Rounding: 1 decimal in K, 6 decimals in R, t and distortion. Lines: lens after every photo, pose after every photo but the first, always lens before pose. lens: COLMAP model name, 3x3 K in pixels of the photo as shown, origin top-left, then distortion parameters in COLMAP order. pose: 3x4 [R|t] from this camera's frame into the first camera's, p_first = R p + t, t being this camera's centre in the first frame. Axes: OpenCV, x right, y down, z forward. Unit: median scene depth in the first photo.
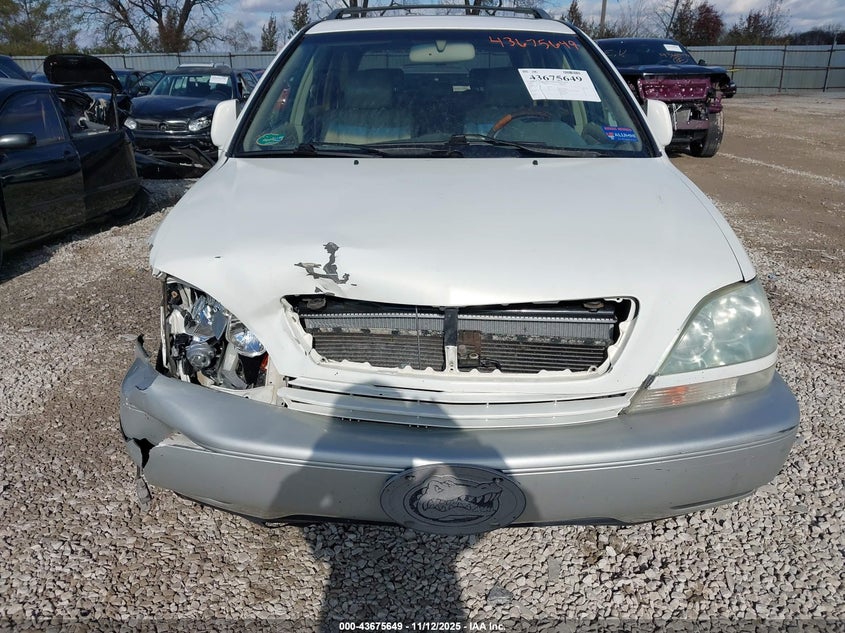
lens RADIAL K [[640.1, 0, 451.5], [0, 640.1, 316.5], [0, 0, 1]] dist [0.005581, -0.009597]
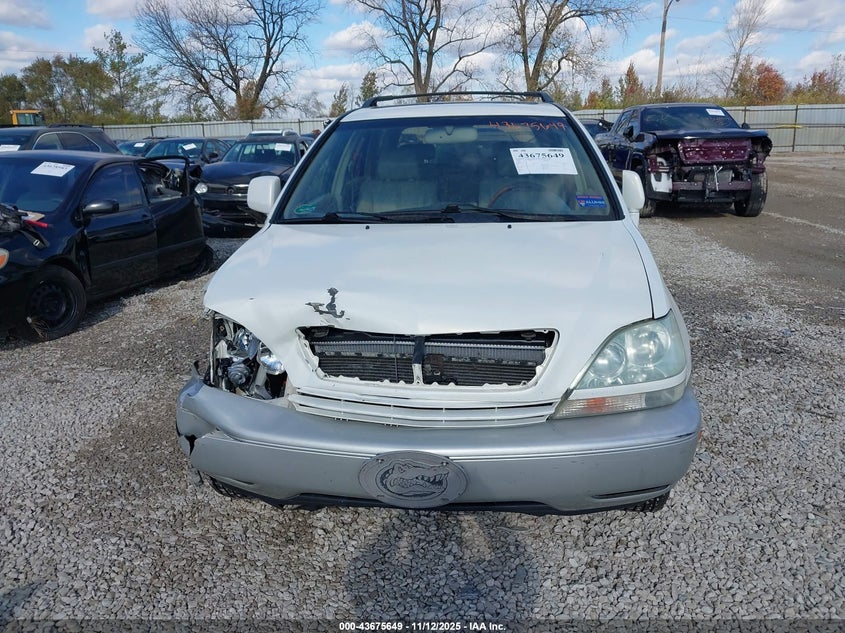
lens RADIAL K [[690.7, 0, 423.3], [0, 690.7, 282.4], [0, 0, 1]] dist [0.006169, 0.004119]
pose [[0.989707, 0.008159, -0.142878, 0.141974], [-0.029272, 0.988808, -0.146297, 0.058606], [0.140085, 0.148974, 0.978868, -0.269998]]
